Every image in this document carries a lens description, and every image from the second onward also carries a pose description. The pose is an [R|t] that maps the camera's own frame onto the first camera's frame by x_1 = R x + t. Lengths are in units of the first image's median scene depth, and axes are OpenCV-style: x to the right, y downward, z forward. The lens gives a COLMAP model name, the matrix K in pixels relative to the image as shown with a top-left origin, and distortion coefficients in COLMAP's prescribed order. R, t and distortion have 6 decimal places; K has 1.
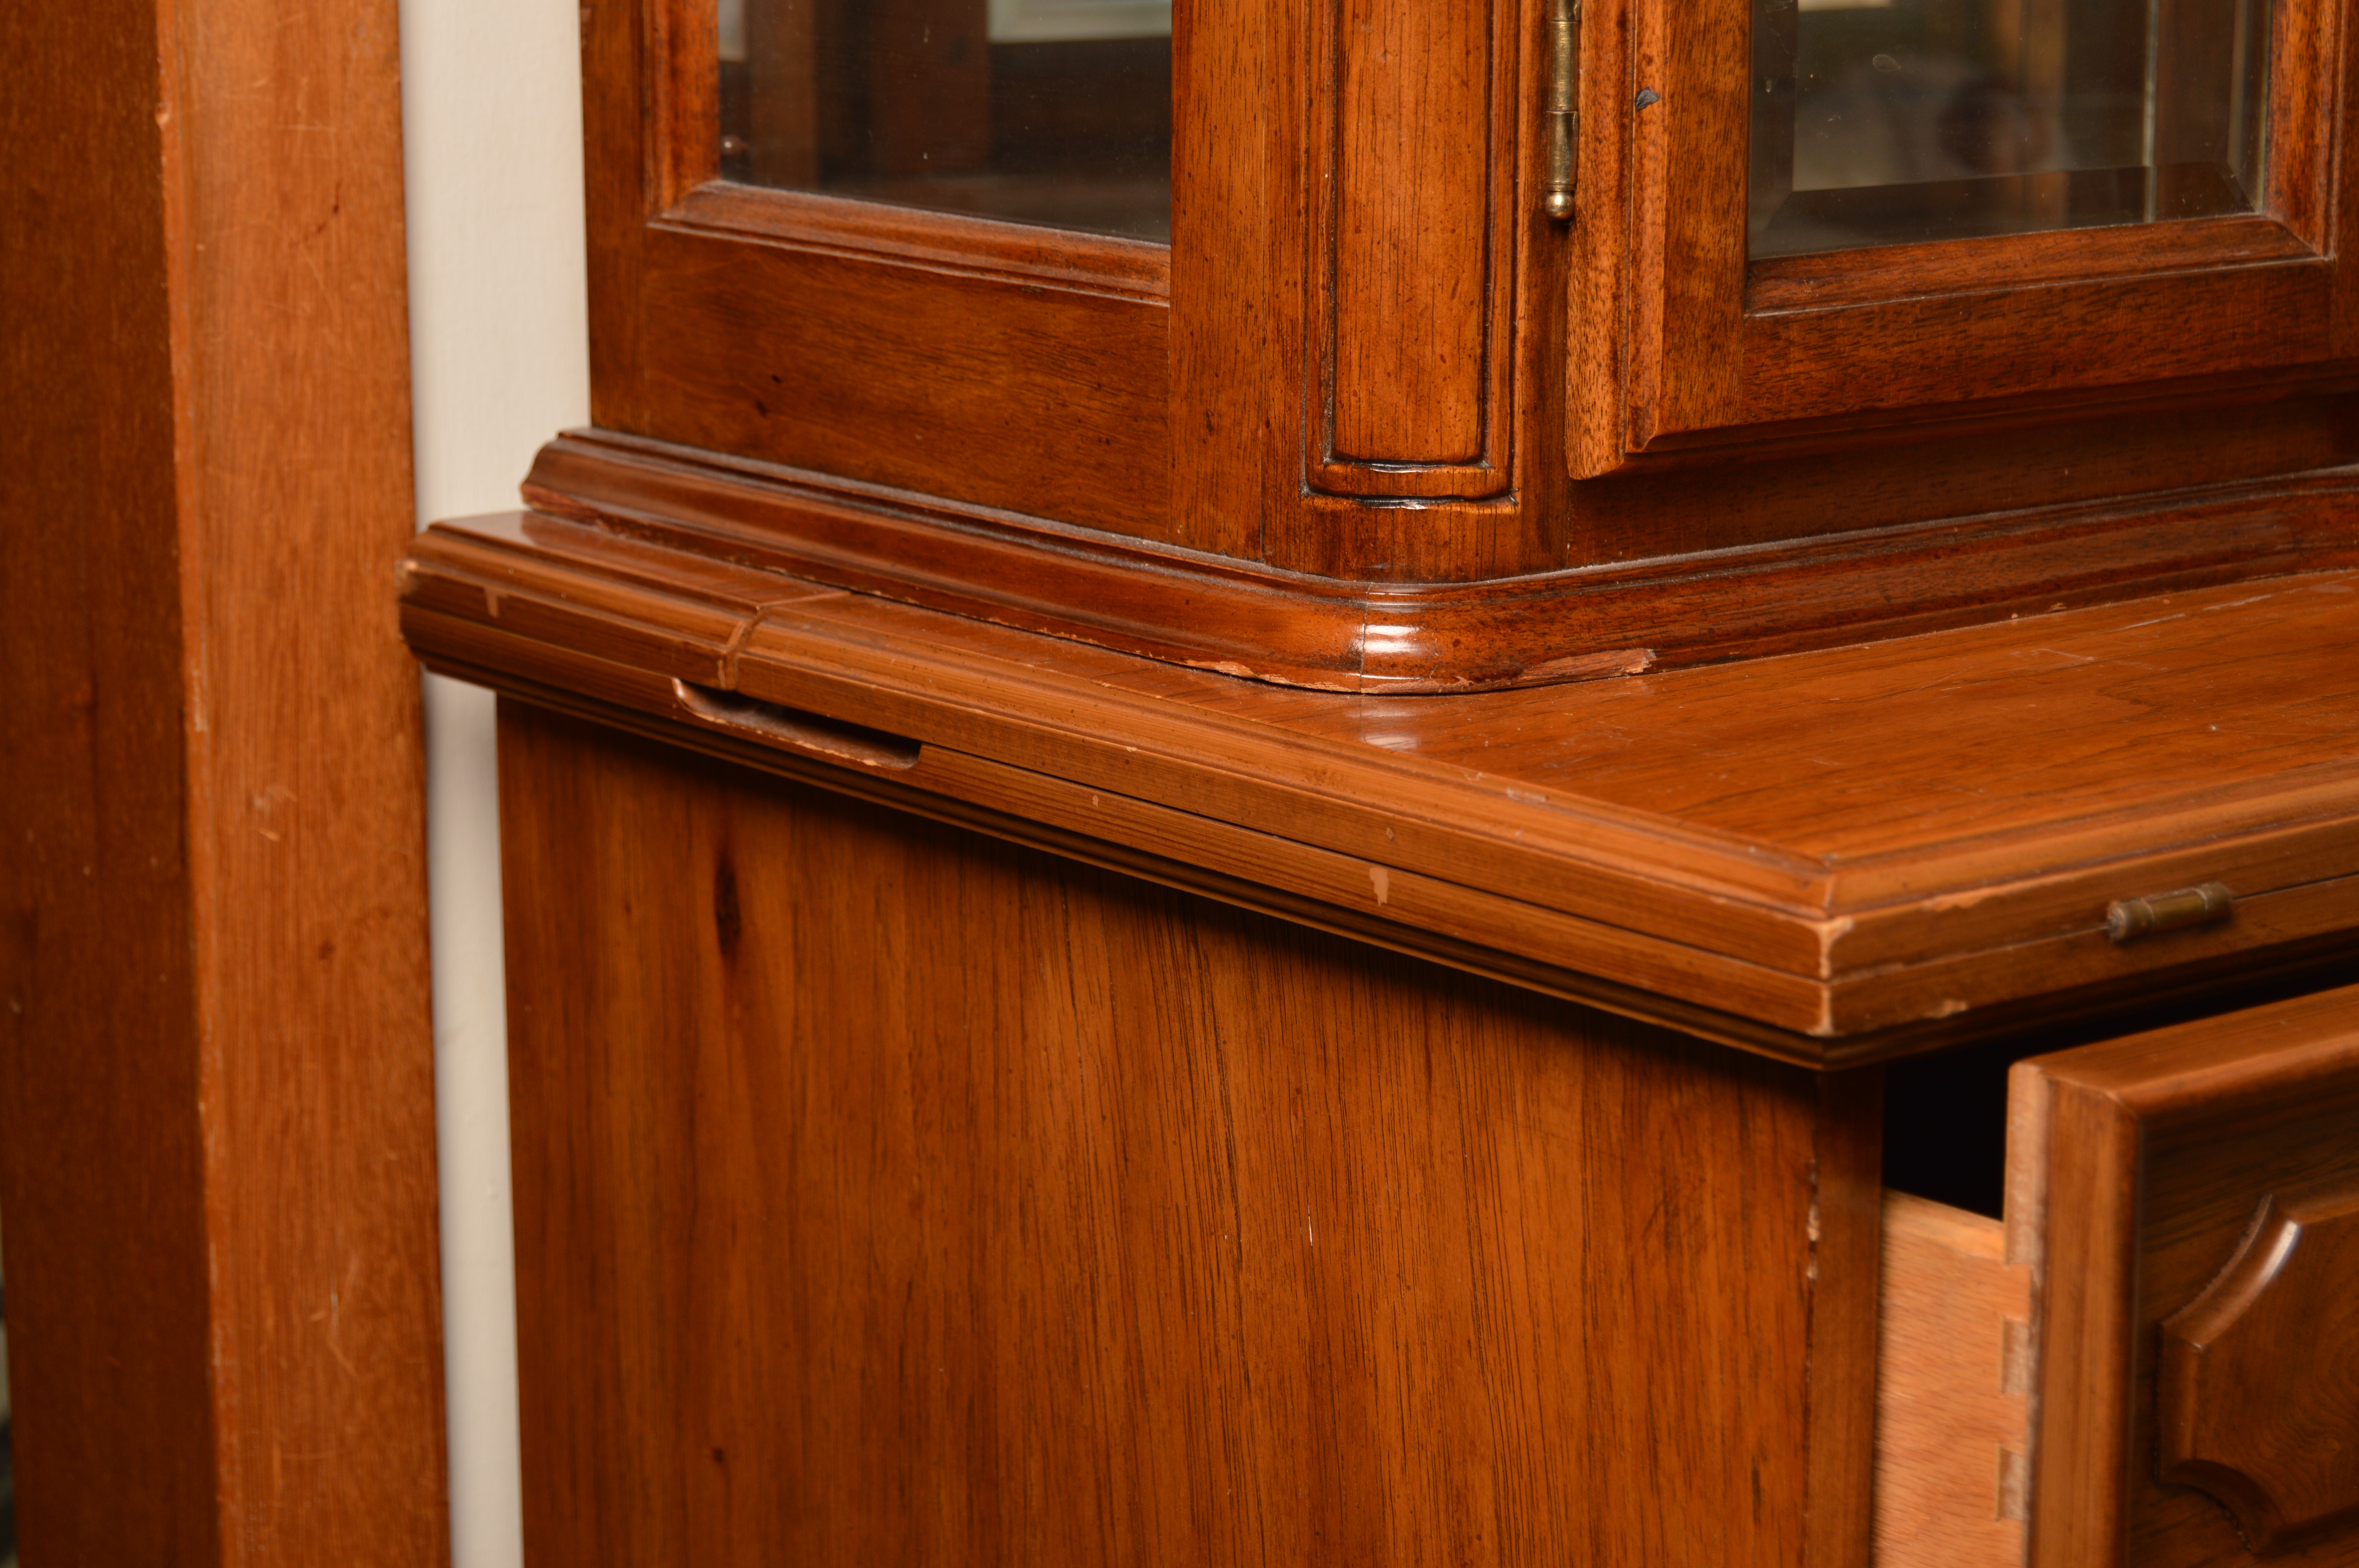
lens RADIAL K [[5175.0, 0, 1174.8], [0, 5175.0, 804.3], [0, 0, 1]] dist [-0.010310, 0.000000]
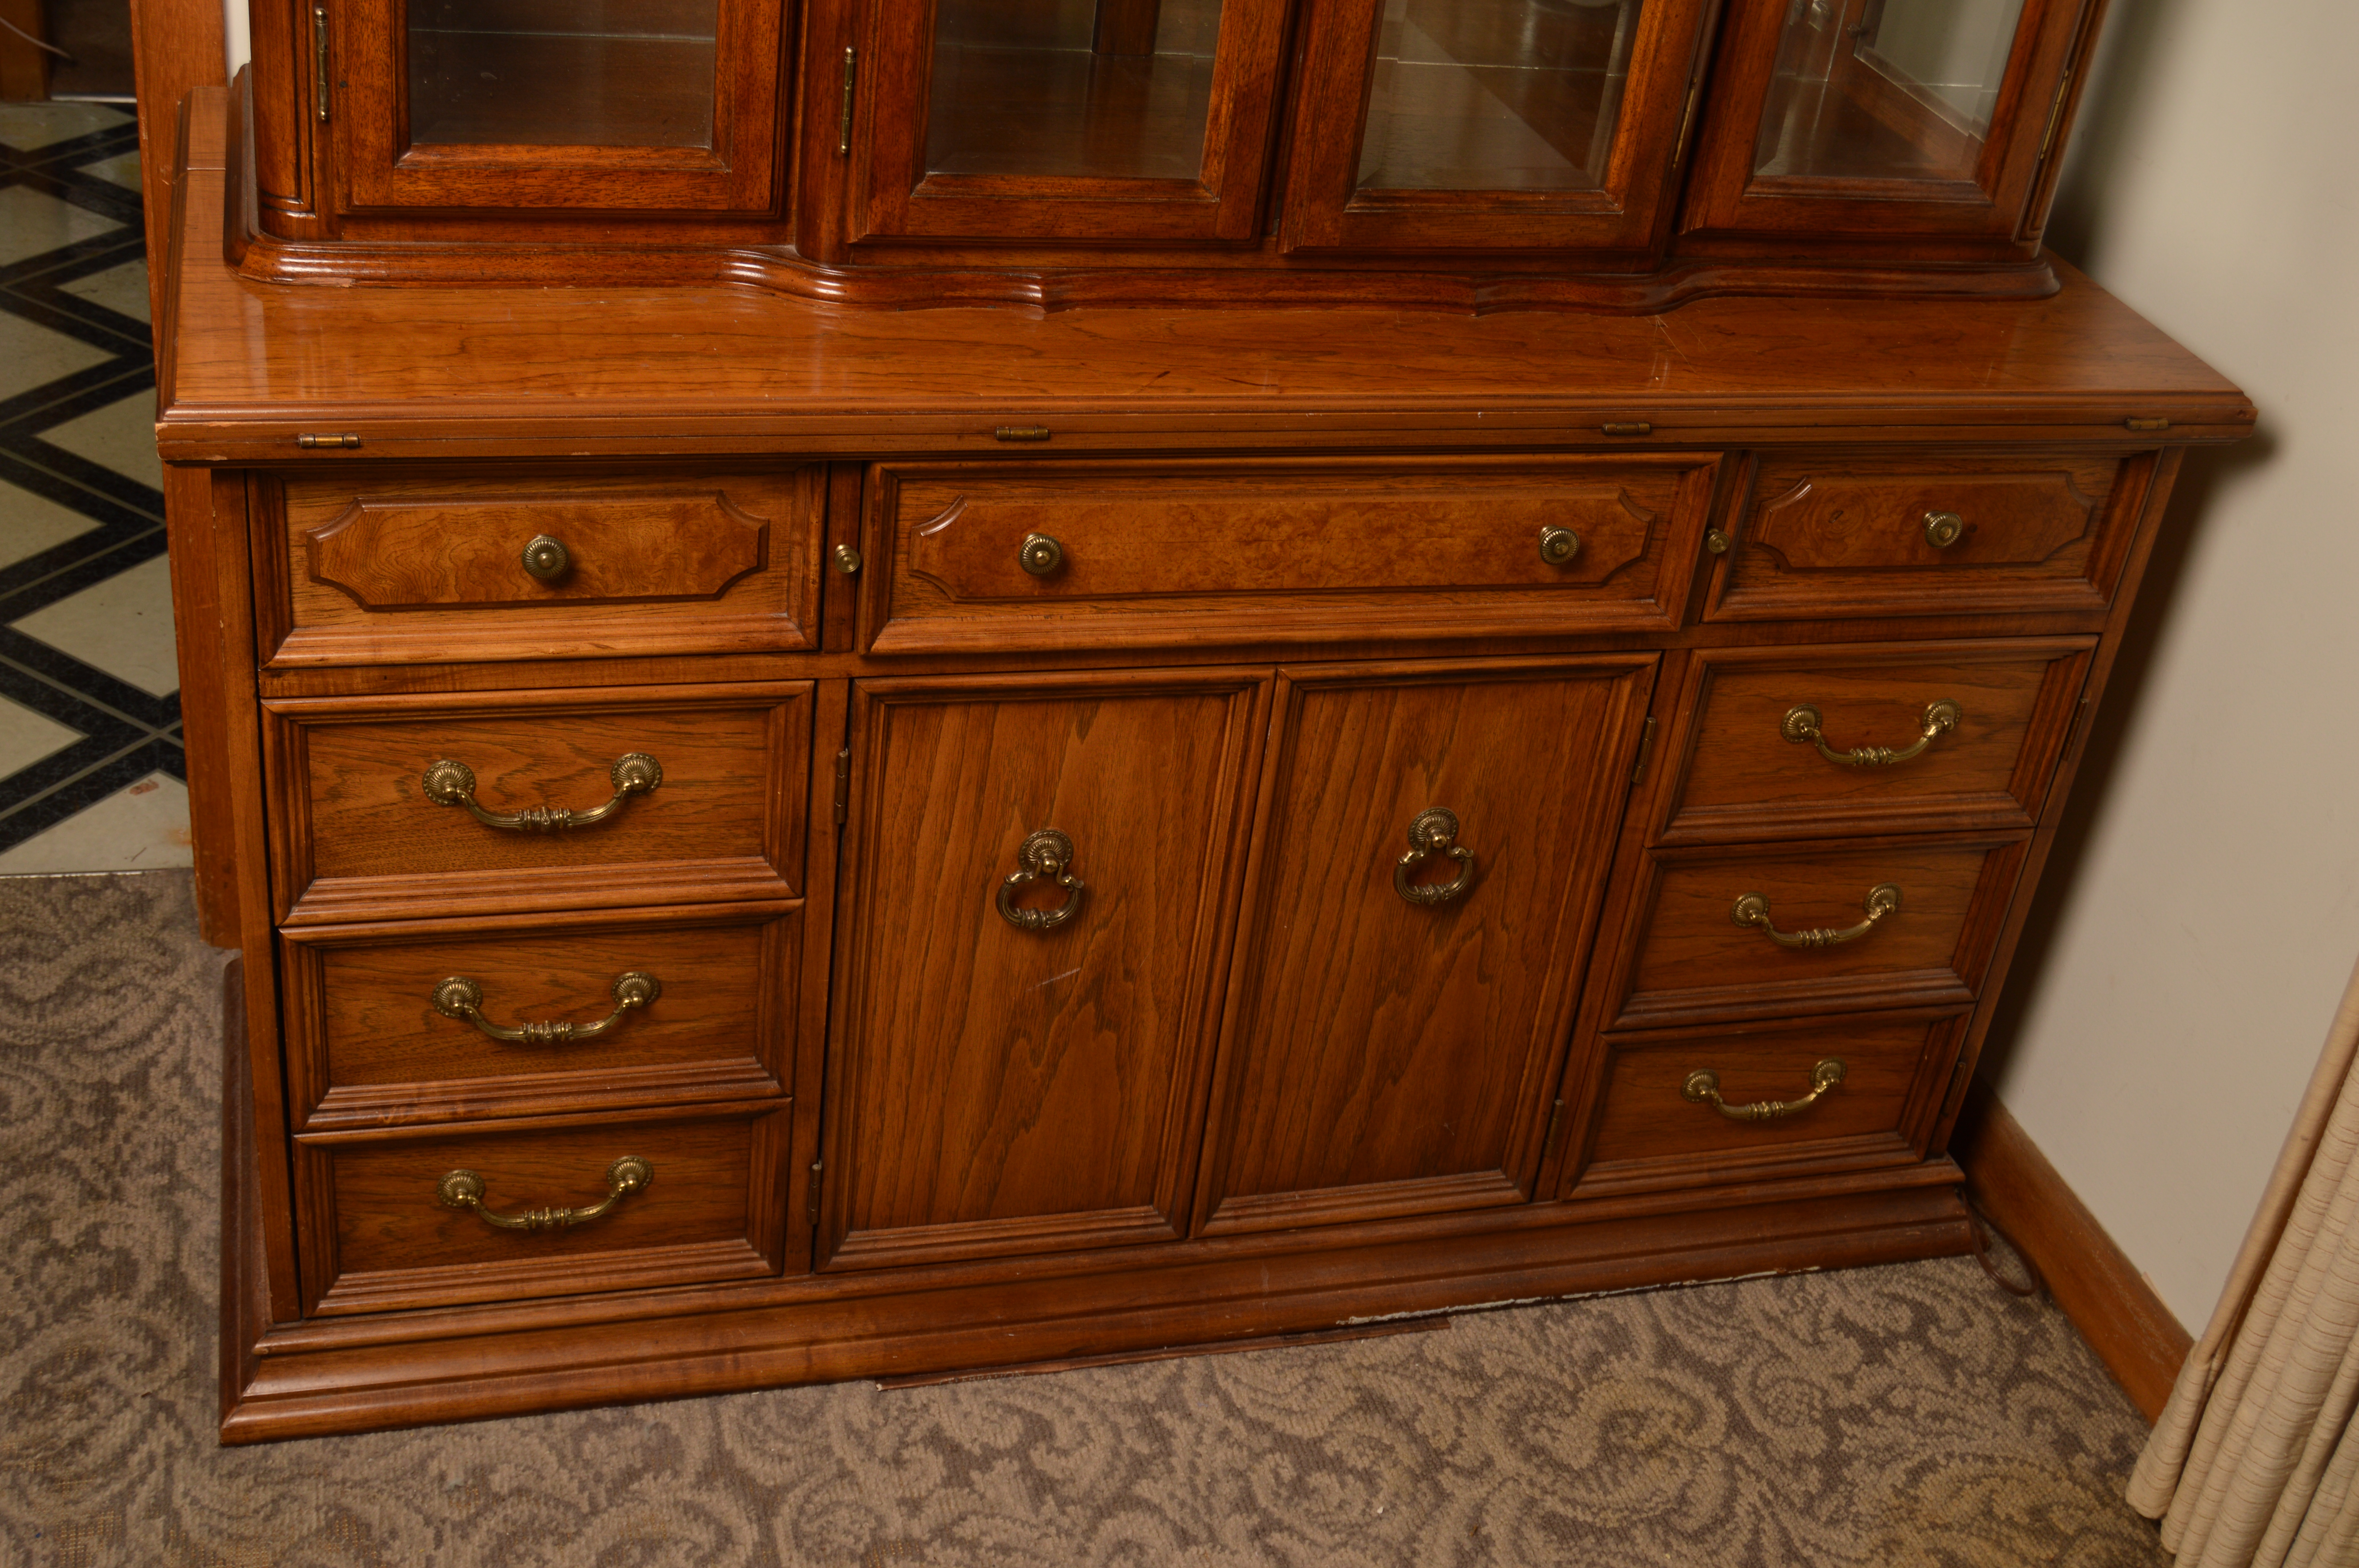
lens RADIAL K [[2782.5, 0, 1185.6], [0, 2782.5, 801.5], [0, 0, 1]] dist [-0.057679, 0.000000]
pose [[0.921577, 0.294543, -0.252864, 0.905467], [-0.196725, 0.915901, 0.349894, -0.358053], [0.334658, -0.272709, 0.902017, -0.235293]]
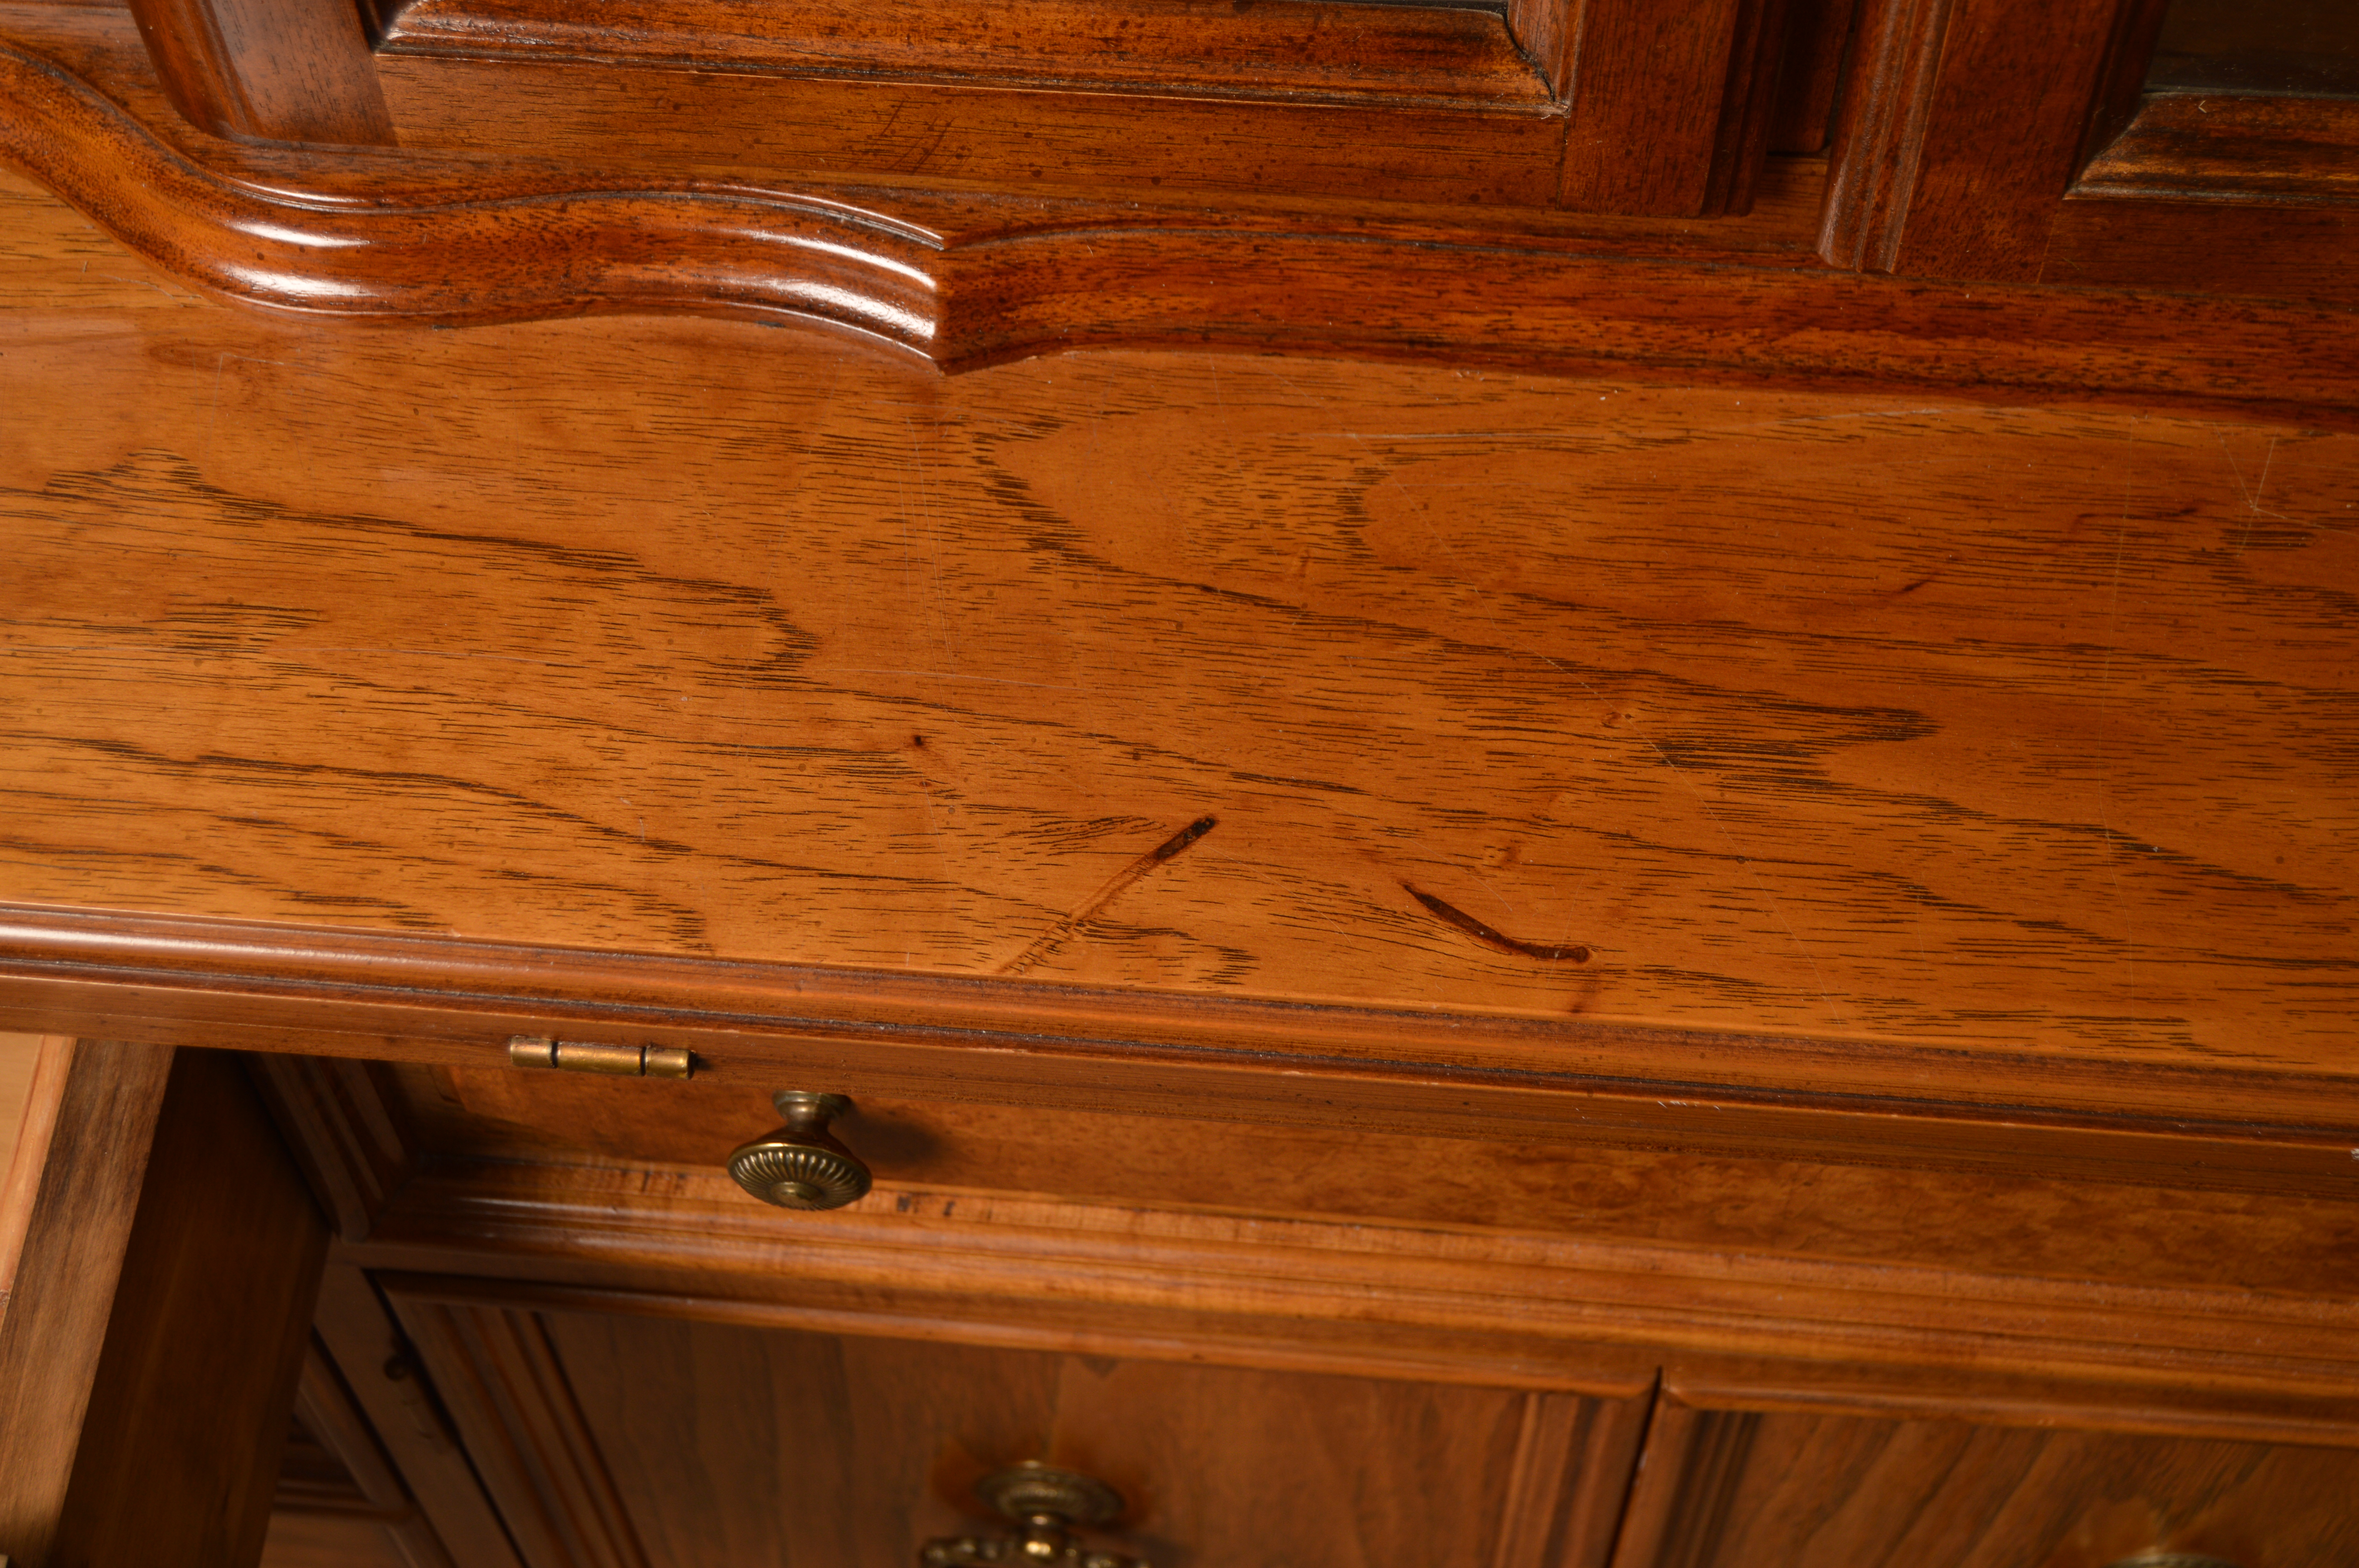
lens RADIAL K [[3708.5, 0, 1195.4], [0, 3708.5, 786.9], [0, 0, 1]] dist [-0.038638, 0.000000]
pose [[0.734437, 0.585989, -0.342372, 0.646446], [-0.128636, 0.615519, 0.777553, -0.471817], [0.666374, -0.527022, 0.527439, 0.836013]]
